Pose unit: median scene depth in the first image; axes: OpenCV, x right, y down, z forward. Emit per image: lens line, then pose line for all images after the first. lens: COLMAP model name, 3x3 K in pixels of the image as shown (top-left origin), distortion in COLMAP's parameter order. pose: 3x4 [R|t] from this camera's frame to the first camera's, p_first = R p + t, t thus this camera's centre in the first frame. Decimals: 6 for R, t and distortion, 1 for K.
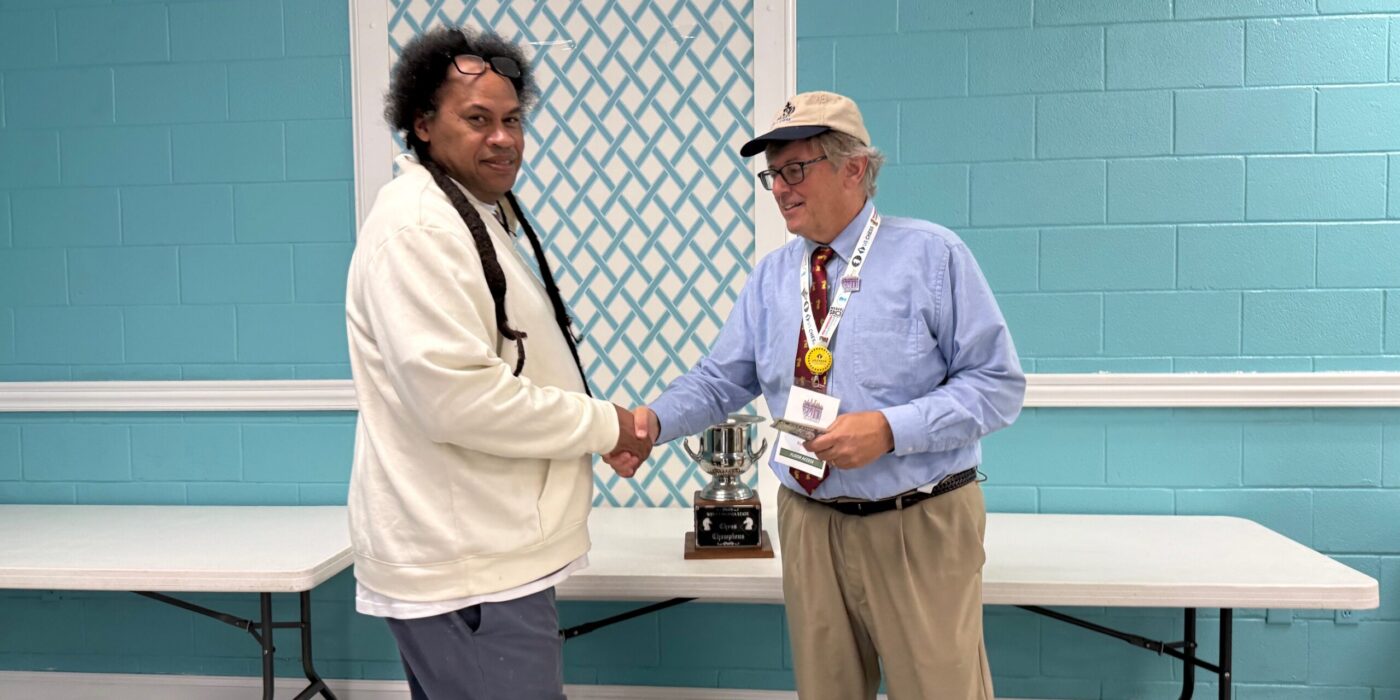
lens RADIAL K [[980.7, 0, 693.9], [0, 980.7, 343.1], [0, 0, 1]] dist [0.057726, -0.081499]
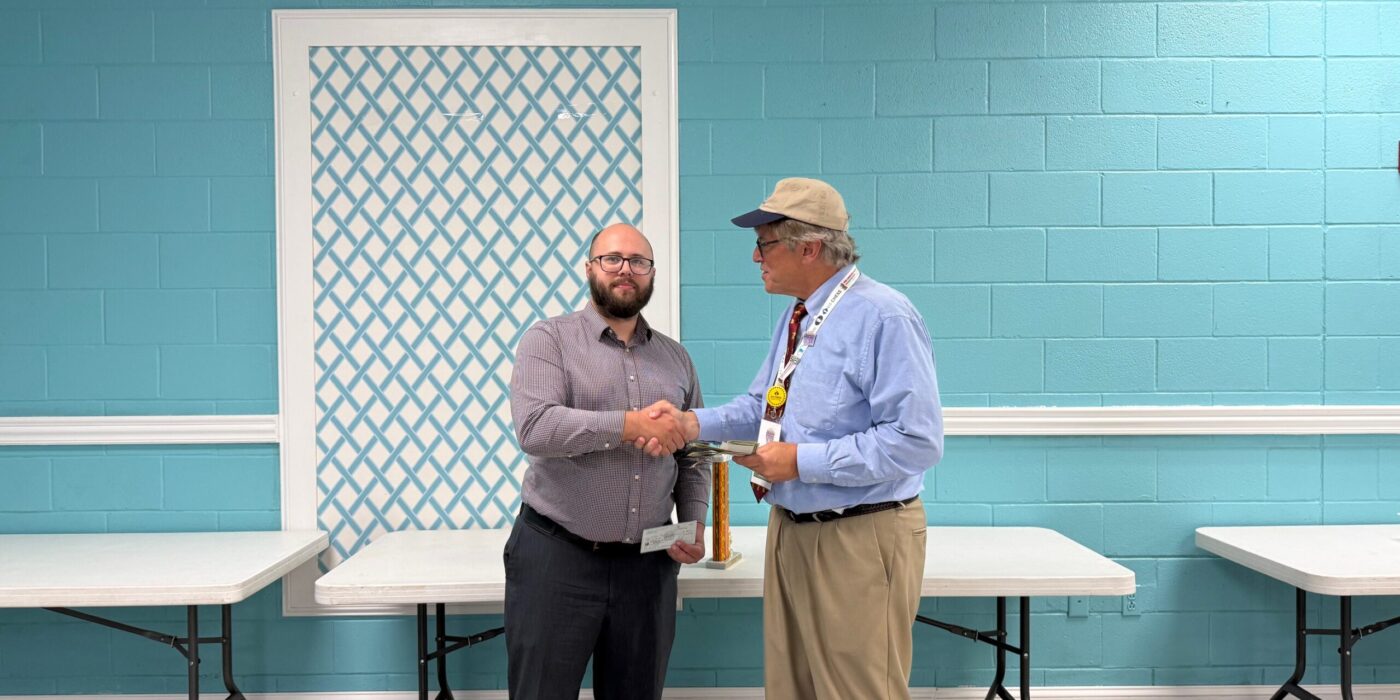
lens RADIAL K [[979.2, 0, 700.0], [0, 979.2, 350.0], [0, 0, 1]] dist [0.062289, -0.088974]
pose [[0.993876, 0.005173, 0.110379, 0.003266], [-0.001739, 0.999512, -0.031188, -0.001189], [-0.110487, 0.030805, 0.993400, -0.146978]]
